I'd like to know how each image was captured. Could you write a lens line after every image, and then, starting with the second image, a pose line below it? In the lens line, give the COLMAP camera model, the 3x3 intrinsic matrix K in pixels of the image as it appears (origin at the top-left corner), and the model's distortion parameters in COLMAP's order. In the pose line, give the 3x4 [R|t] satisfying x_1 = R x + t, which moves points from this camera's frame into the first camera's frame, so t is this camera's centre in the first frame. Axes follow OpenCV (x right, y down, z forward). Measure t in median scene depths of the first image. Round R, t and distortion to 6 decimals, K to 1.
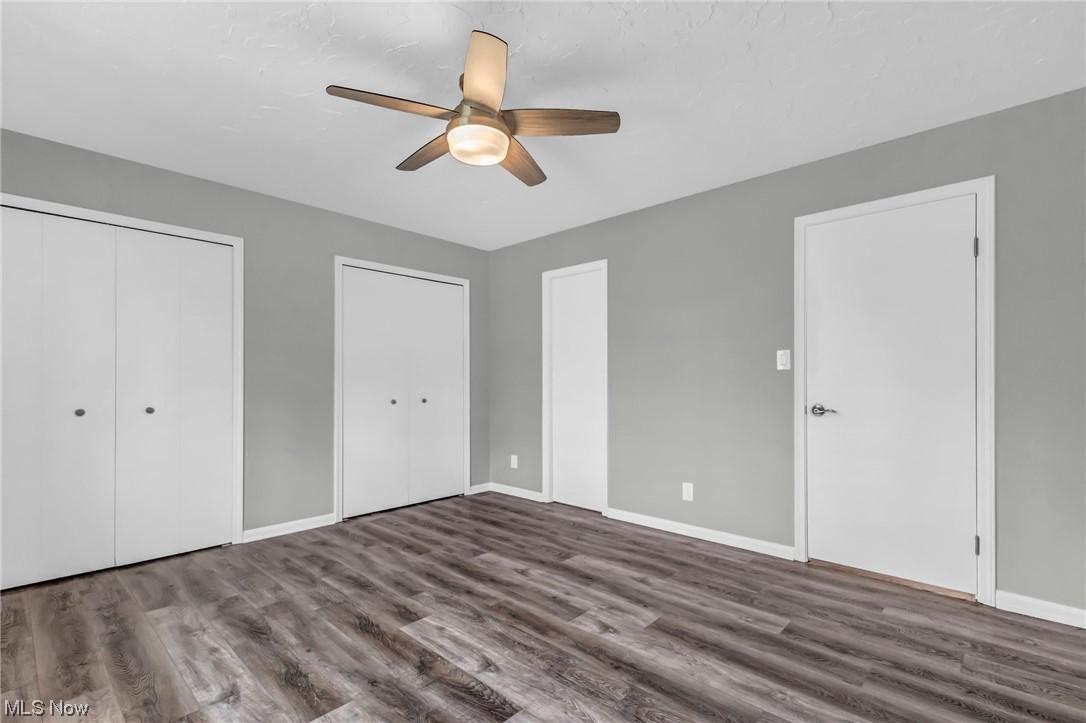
lens RADIAL K [[500.9, 0, 539.1], [0, 500.9, 383.2], [0, 0, 1]] dist [0.000096, 0.000087]
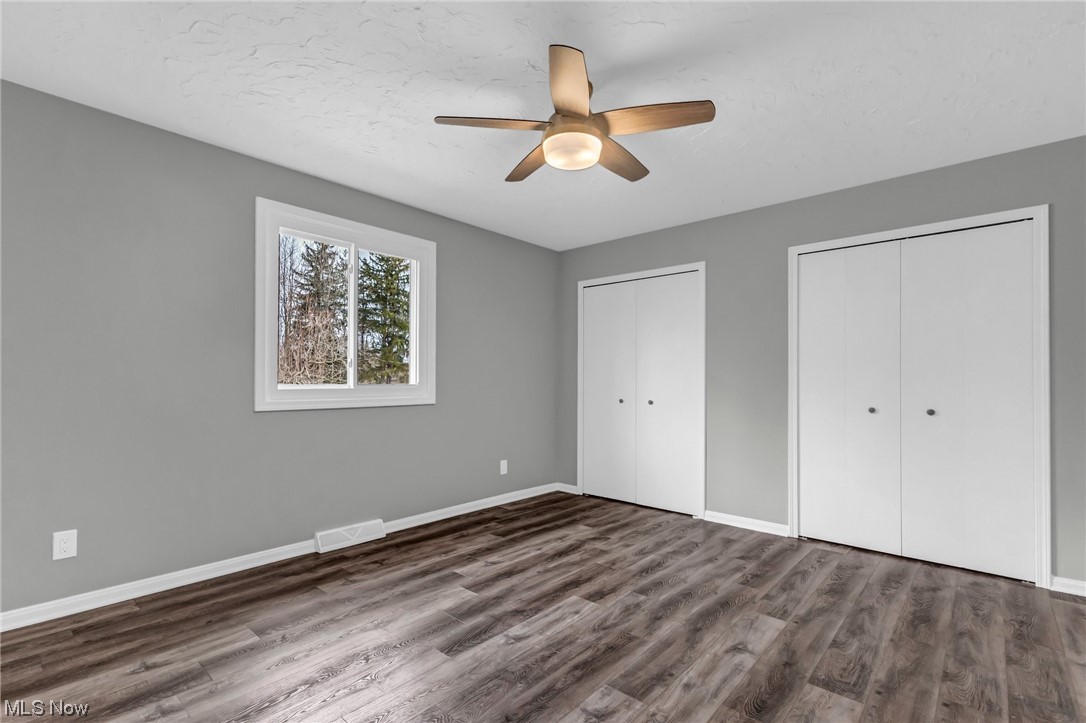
lens RADIAL K [[494.4, 0, 544.8], [0, 494.4, 365.4], [0, 0, 1]] dist [-0.000737, 0.000003]
pose [[0.026922, -0.025729, -0.999306, 0.733716], [-0.014159, 0.999559, -0.026117, -0.014778], [0.999537, 0.014852, 0.026546, 0.736436]]
